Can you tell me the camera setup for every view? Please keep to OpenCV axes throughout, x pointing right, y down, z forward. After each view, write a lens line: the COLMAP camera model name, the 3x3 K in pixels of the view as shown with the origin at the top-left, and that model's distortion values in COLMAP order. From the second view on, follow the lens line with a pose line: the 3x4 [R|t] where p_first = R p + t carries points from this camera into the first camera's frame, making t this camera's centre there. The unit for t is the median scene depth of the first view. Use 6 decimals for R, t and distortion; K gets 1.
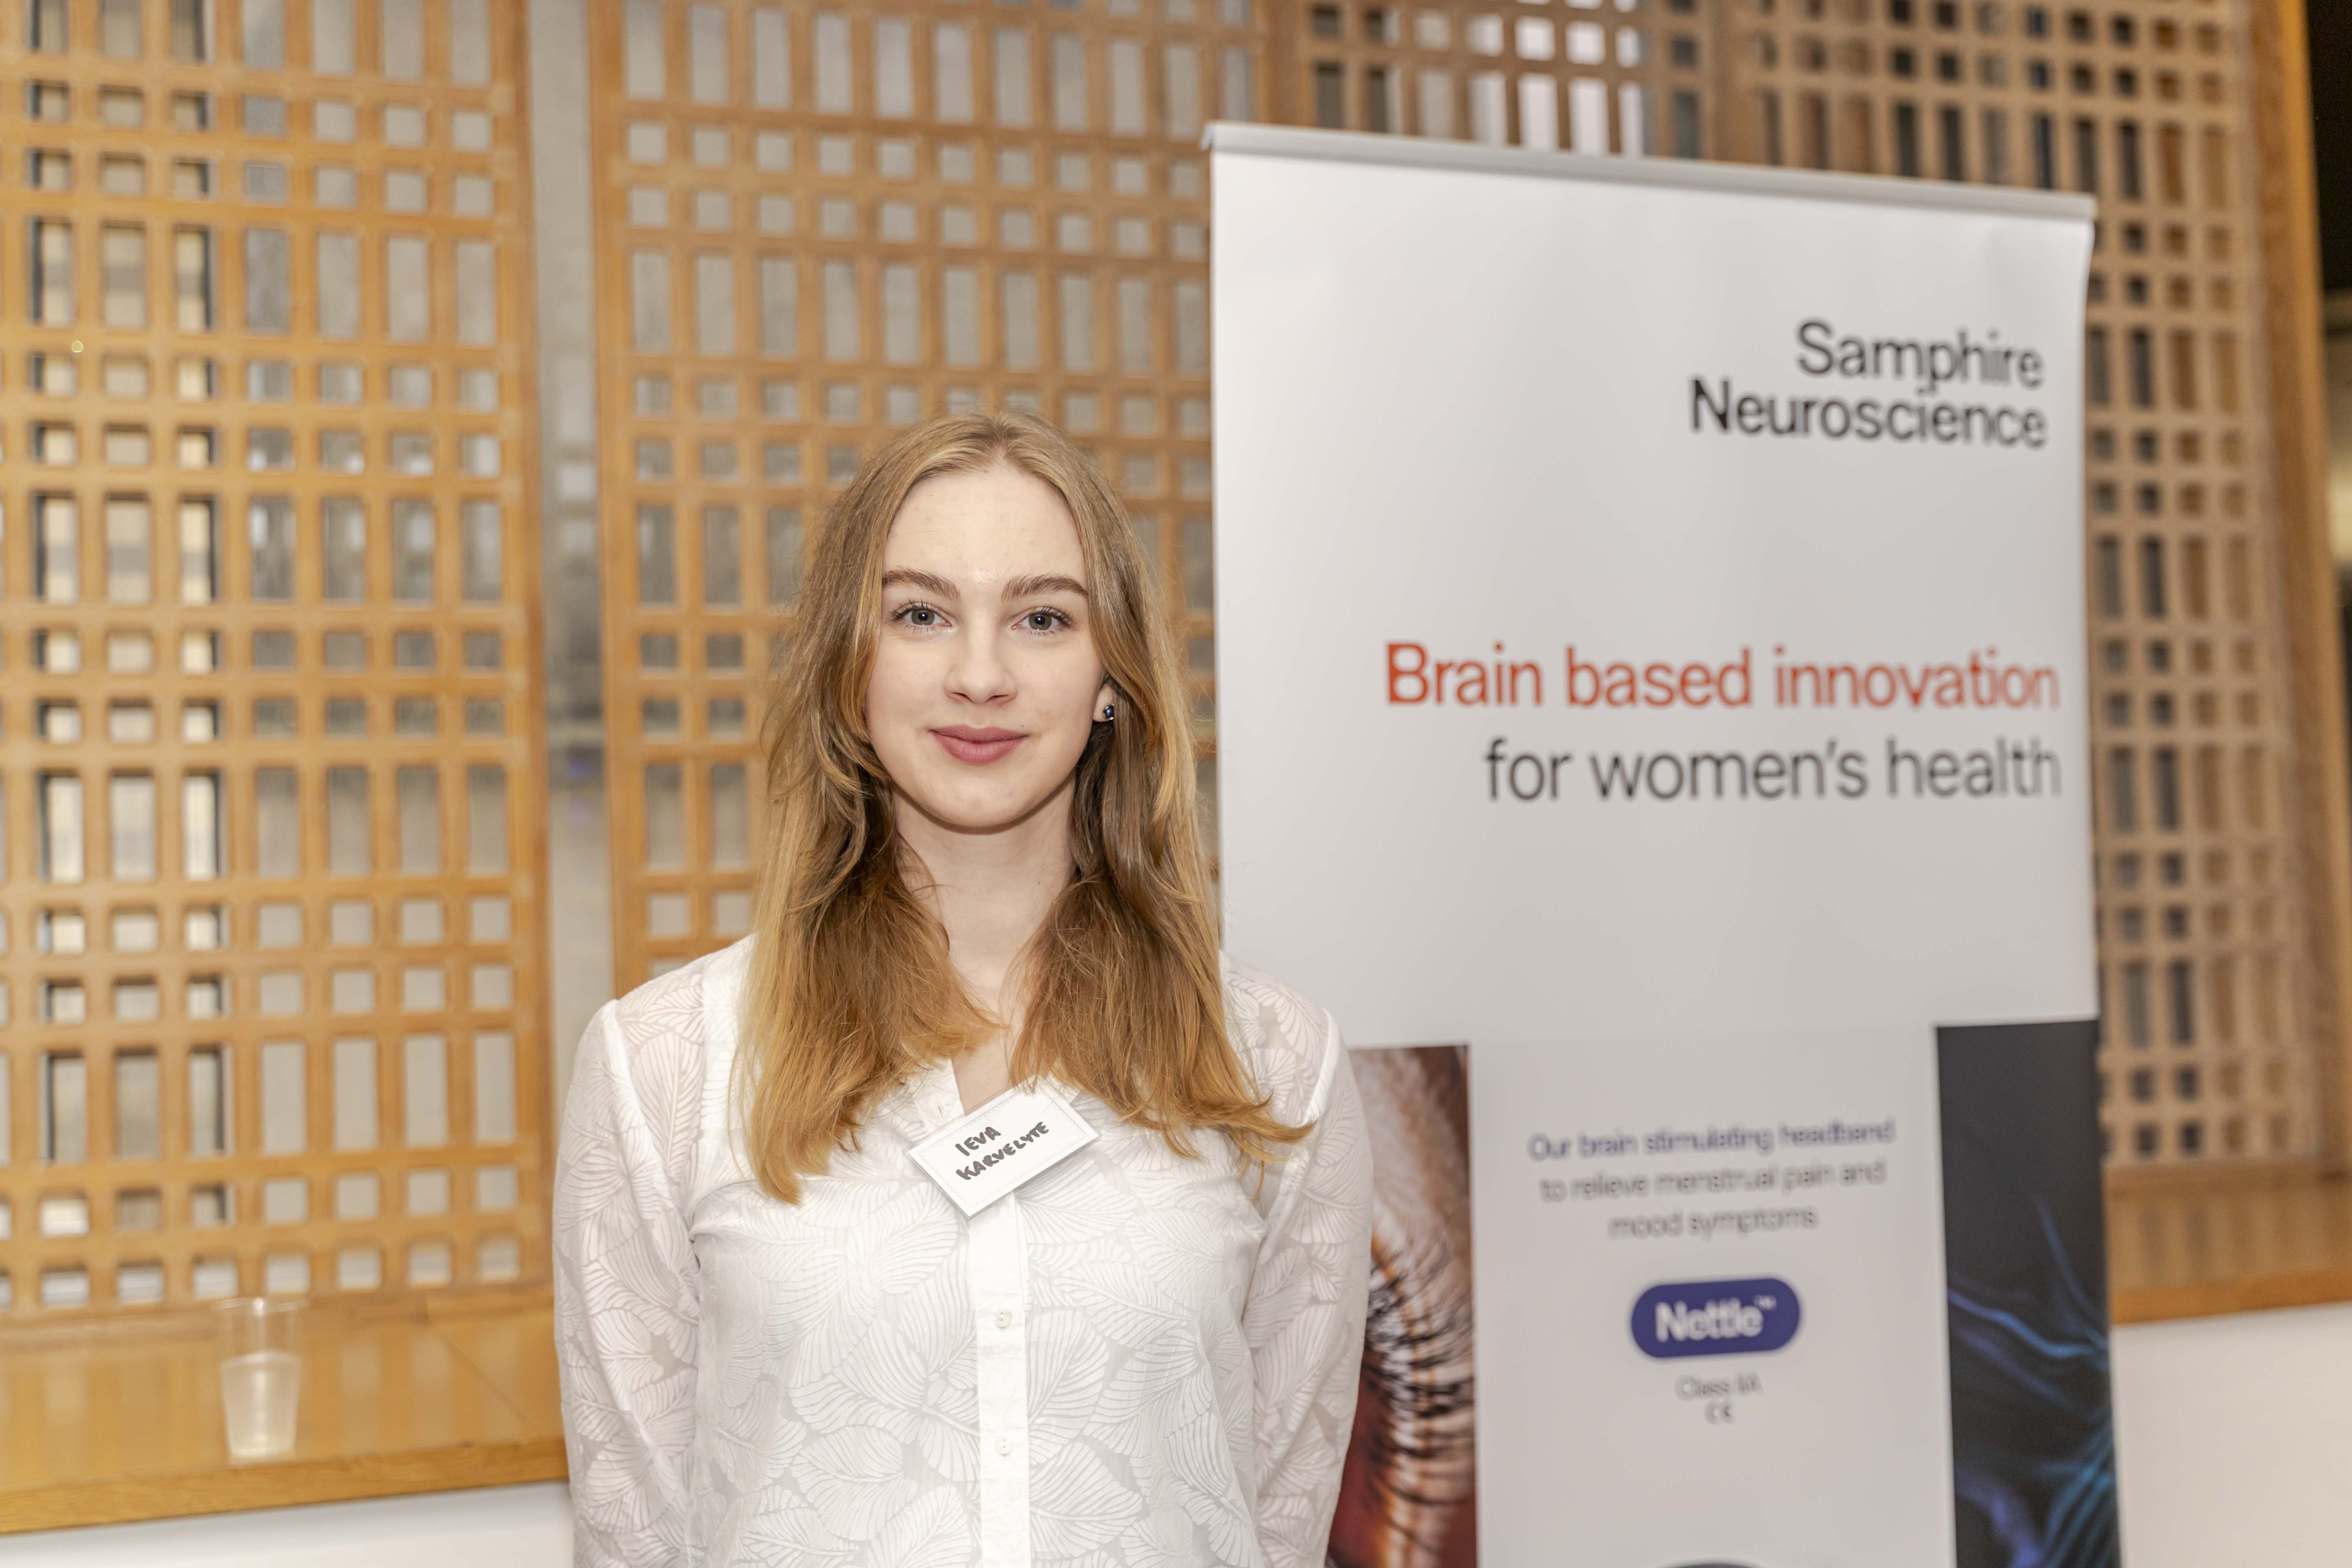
lens RADIAL K [[2810.8, 0, 1175.4], [0, 2810.8, 787.3], [0, 0, 1]] dist [-0.075881, 0.000000]
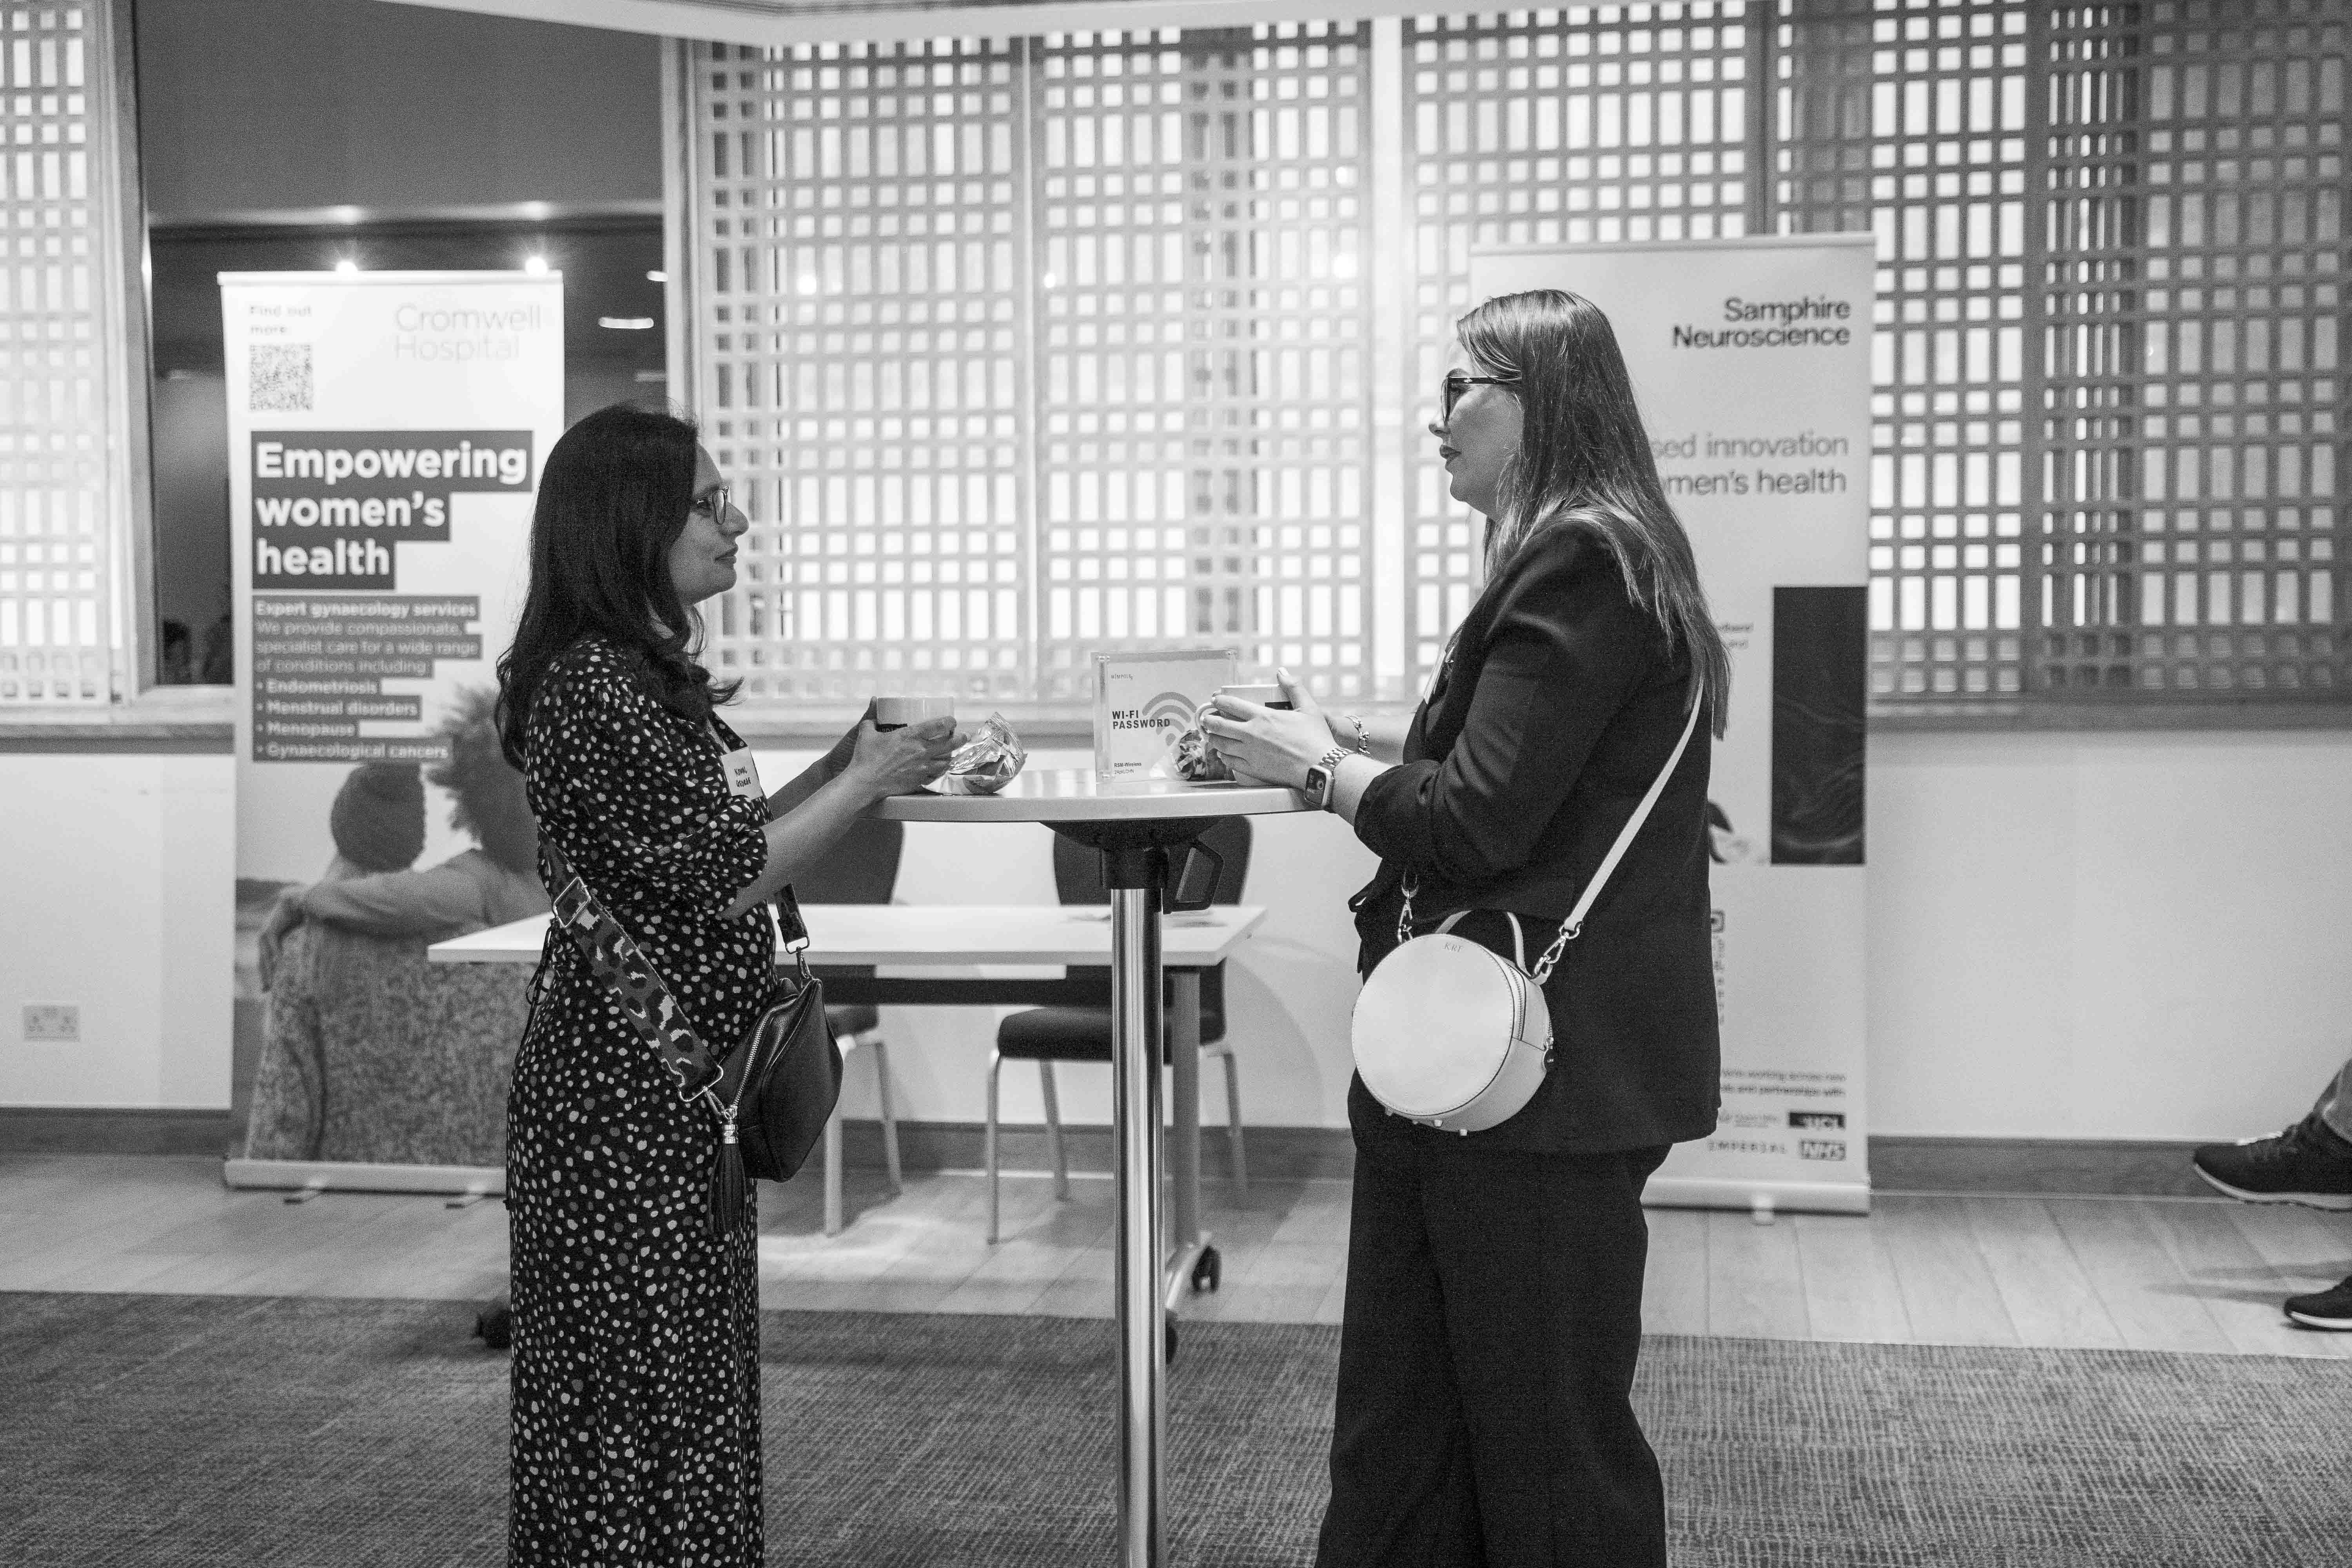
lens RADIAL K [[3118.6, 0, 1175.6], [0, 3118.6, 783.5], [0, 0, 1]] dist [-0.001639, 0.000000]
pose [[0.854468, 0.055717, -0.516507, 1.240606], [0.009641, 0.992360, 0.122998, -0.085015], [0.519414, -0.110078, 0.847403, -1.611984]]
